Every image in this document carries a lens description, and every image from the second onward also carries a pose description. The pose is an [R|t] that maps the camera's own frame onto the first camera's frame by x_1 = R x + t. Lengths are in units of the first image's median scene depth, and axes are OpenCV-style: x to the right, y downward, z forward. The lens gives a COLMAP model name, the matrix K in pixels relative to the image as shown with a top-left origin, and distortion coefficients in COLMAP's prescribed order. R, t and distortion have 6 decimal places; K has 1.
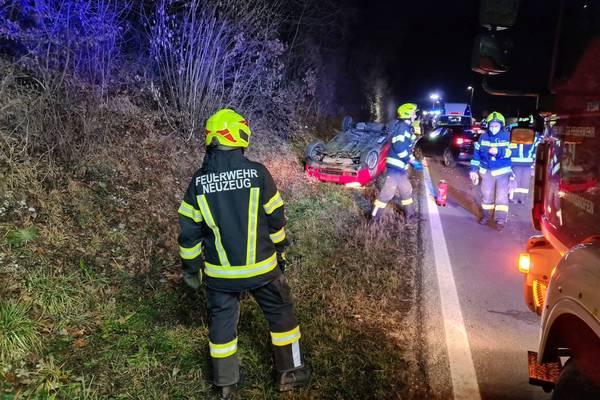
lens RADIAL K [[451.7, 0, 300.4], [0, 451.7, 199.4], [0, 0, 1]] dist [-0.004578, -0.000285]
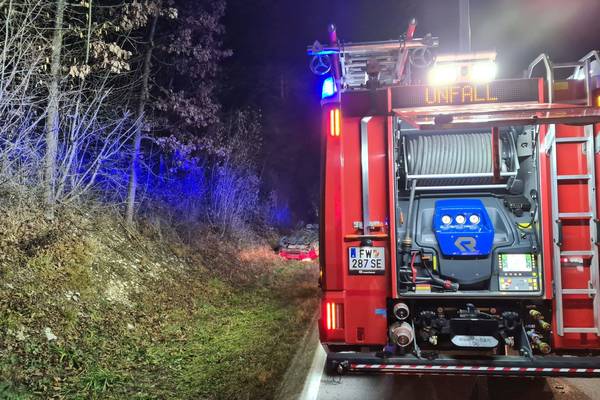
lens RADIAL K [[451.7, 0, 300.3], [0, 451.7, 199.9], [0, 0, 1]] dist [-0.004578, -0.000285]
pose [[0.992736, -0.033169, 0.115648, -0.087859], [0.057749, 0.974643, -0.216187, 0.101998], [-0.105545, 0.221295, 0.969479, -0.634643]]
